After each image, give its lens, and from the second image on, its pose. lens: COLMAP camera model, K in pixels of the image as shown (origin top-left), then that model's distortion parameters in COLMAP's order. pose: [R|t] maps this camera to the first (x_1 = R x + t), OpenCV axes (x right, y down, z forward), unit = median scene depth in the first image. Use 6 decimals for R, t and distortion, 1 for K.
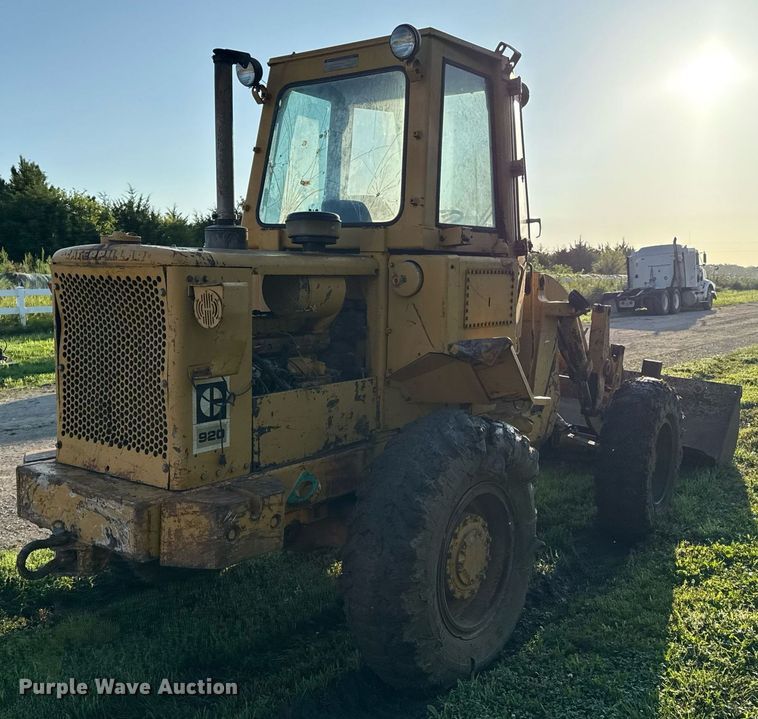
lens RADIAL K [[790.2, 0, 379.0], [0, 790.2, 359.5], [0, 0, 1]] dist [0.091575, -0.001035]
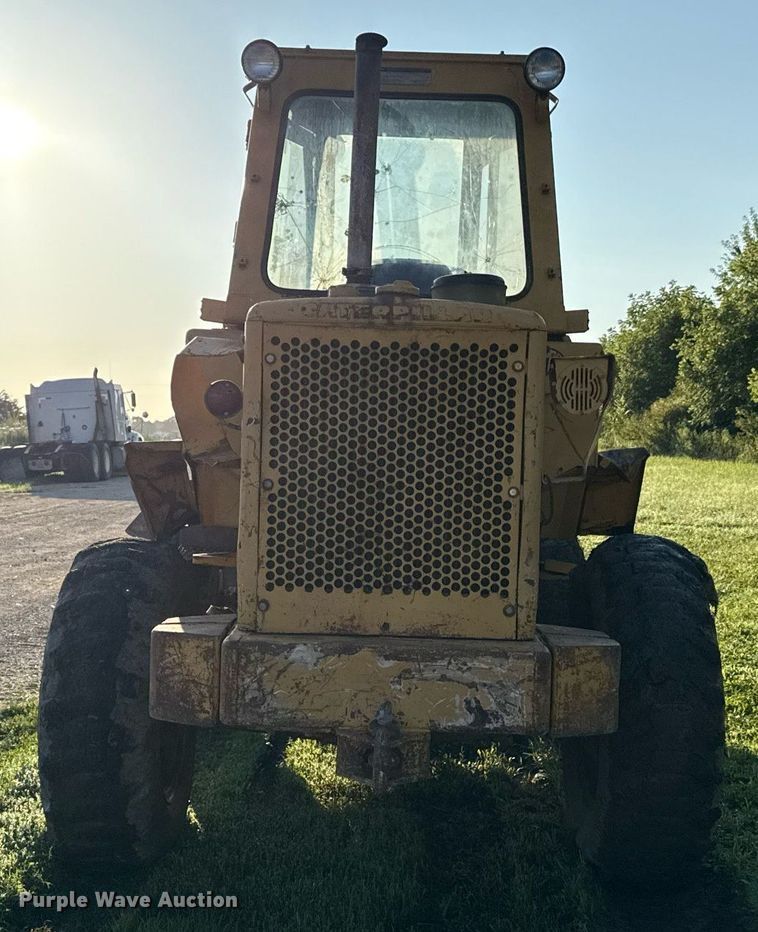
lens RADIAL K [[1249.5, 0, 377.7], [0, 1249.5, 495.3], [0, 0, 1]] dist [0.133984, -0.012281]
pose [[0.797669, -0.019998, 0.602764, -0.895273], [0.051761, 0.998032, -0.035387, 0.056779], [-0.600871, 0.059427, 0.797134, 0.138803]]
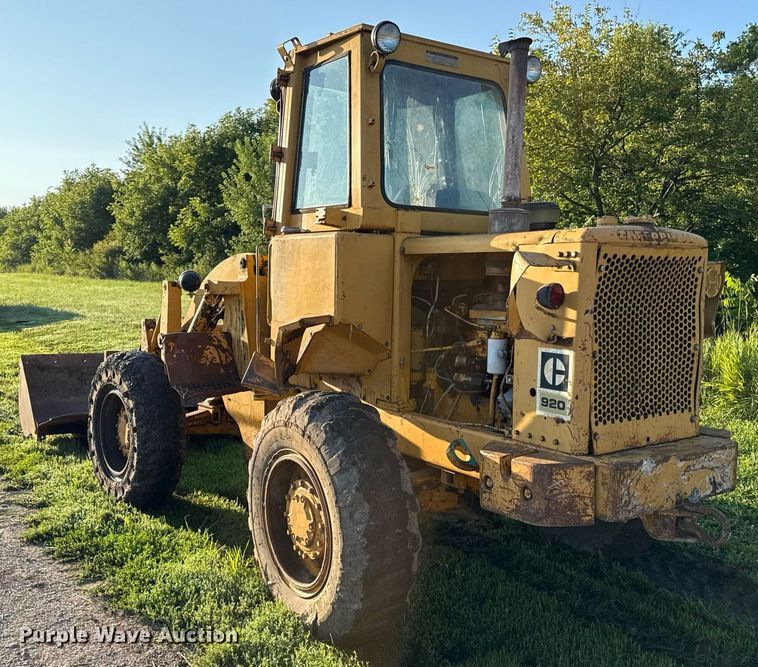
lens RADIAL K [[767.5, 0, 382.4], [0, 767.5, 345.5], [0, 0, 1]] dist [0.082520, -0.003468]
pose [[0.309595, -0.100306, 0.945563, -1.278467], [0.102045, 0.992182, 0.071840, -0.087330], [-0.945377, 0.074248, 0.317411, 0.909452]]
